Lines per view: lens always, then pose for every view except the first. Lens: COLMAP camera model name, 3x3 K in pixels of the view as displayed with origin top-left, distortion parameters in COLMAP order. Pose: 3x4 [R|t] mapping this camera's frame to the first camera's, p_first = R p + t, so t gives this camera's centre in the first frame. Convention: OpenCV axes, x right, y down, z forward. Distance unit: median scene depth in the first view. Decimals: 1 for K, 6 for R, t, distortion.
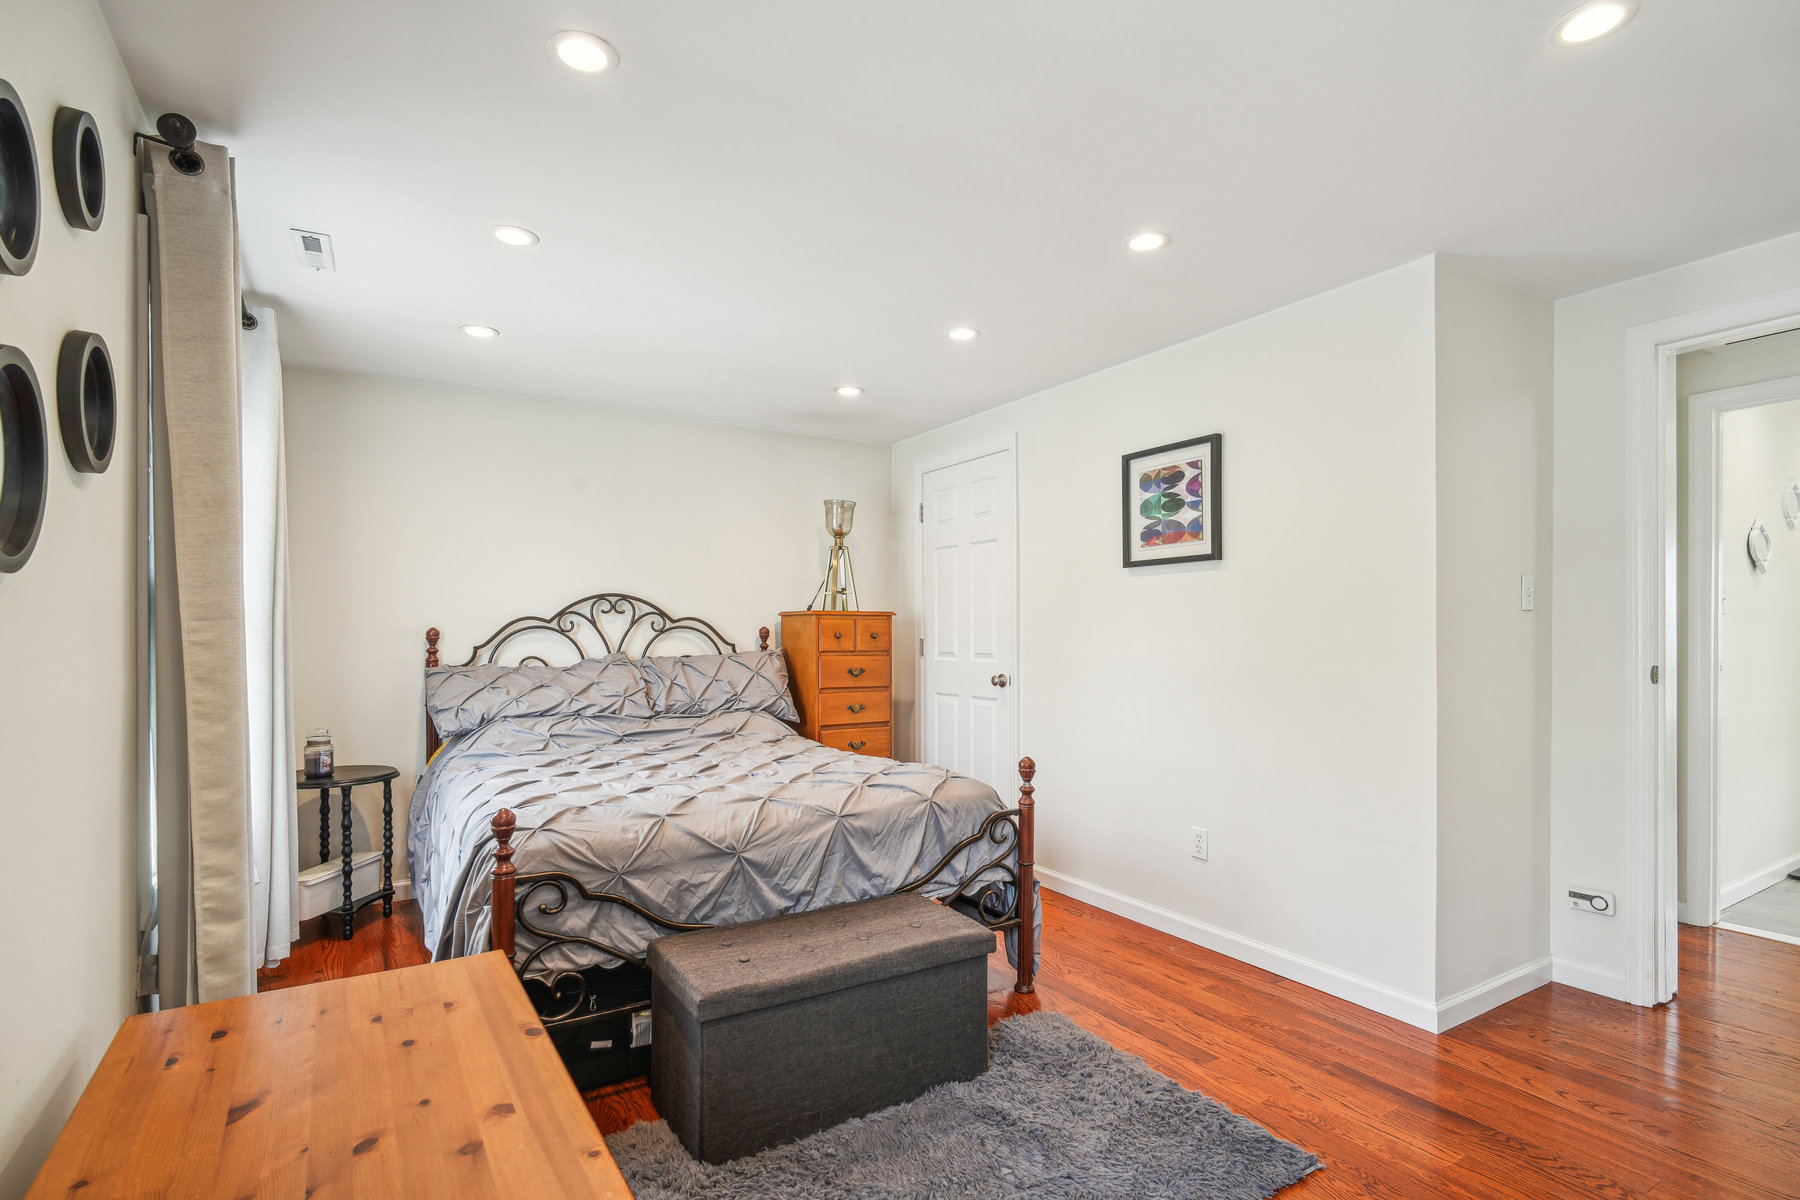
lens RADIAL K [[872.5, 0, 916.8], [0, 872.5, 640.4], [0, 0, 1]] dist [0.002823, -0.001958]
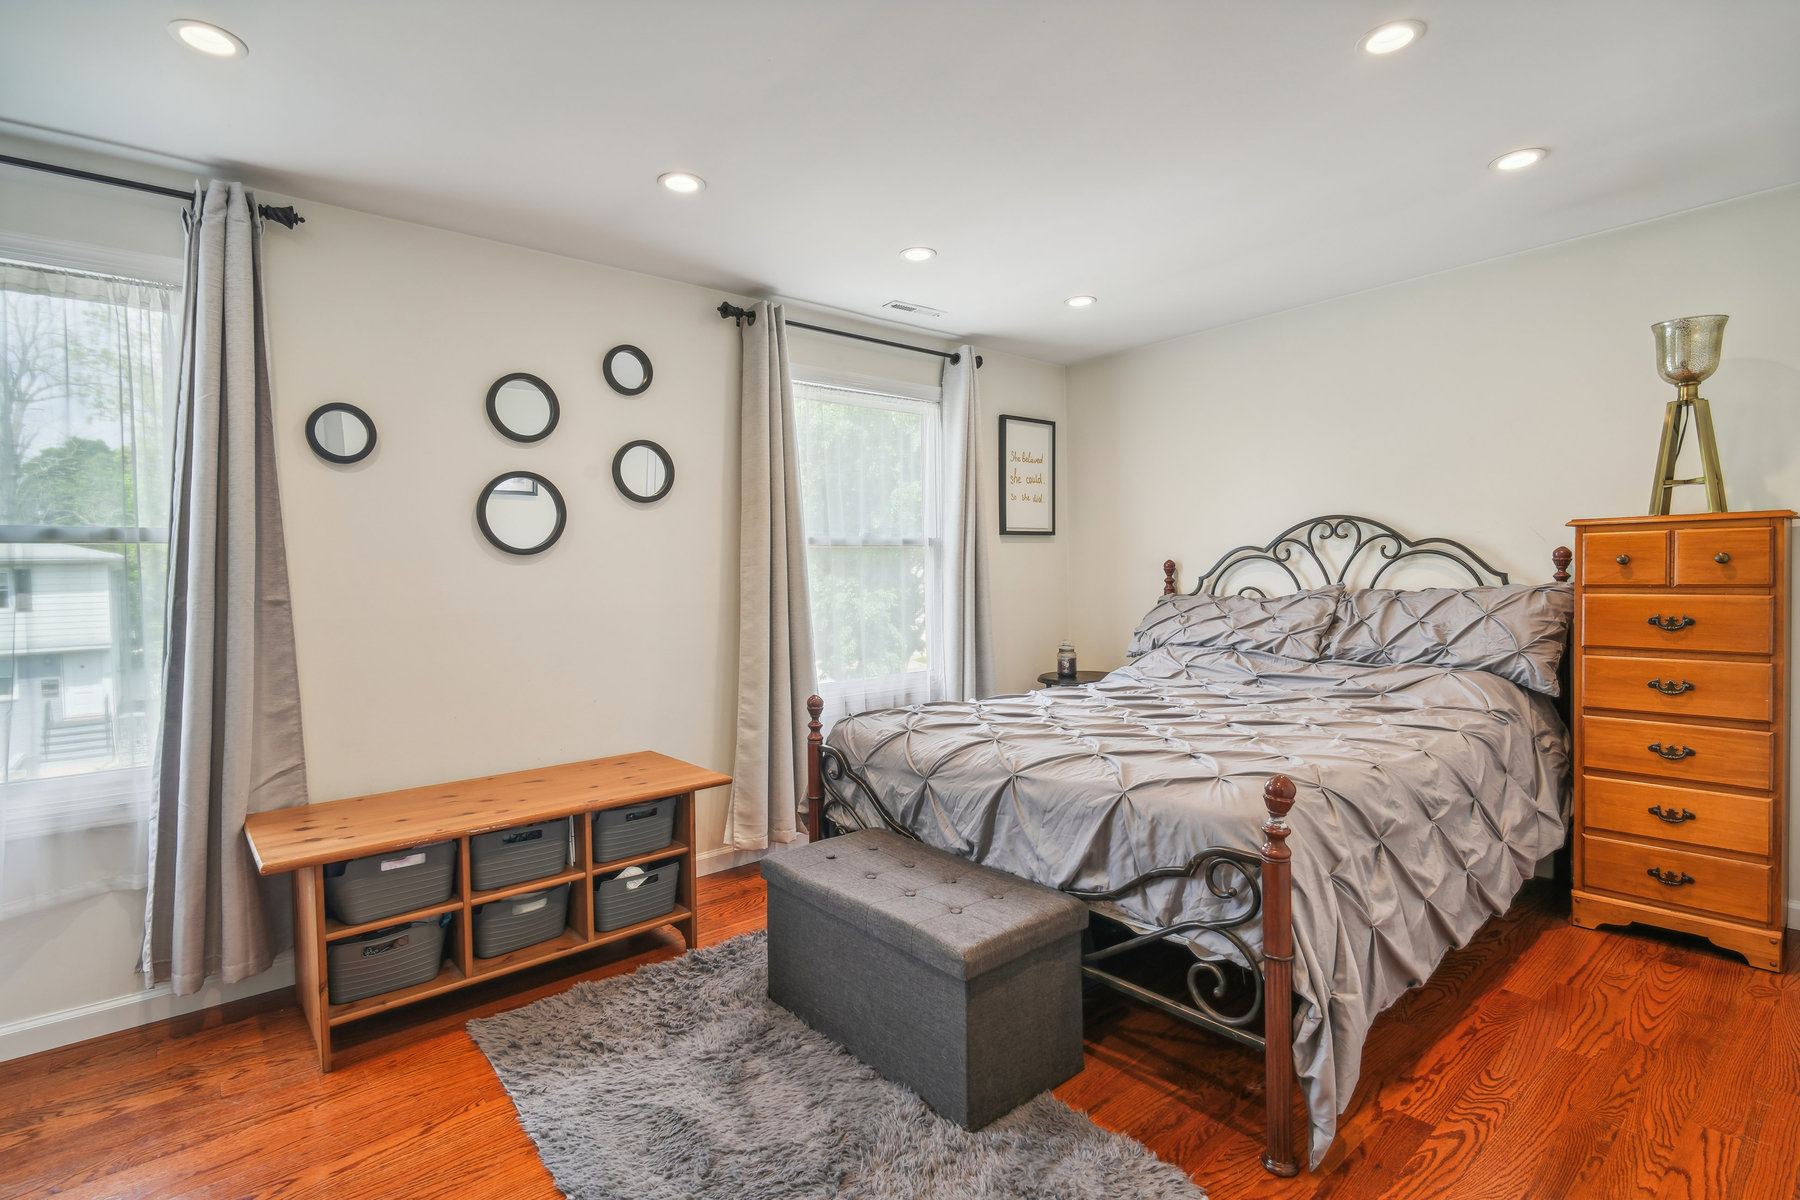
lens RADIAL K [[872.5, 0, 901.7], [0, 872.5, 596.3], [0, 0, 1]] dist [0.002823, -0.001958]
pose [[0.119442, 0.026182, -0.992496, 0.476583], [0.011999, 0.999541, 0.027812, -0.002927], [0.992769, -0.015231, 0.119073, 0.487768]]
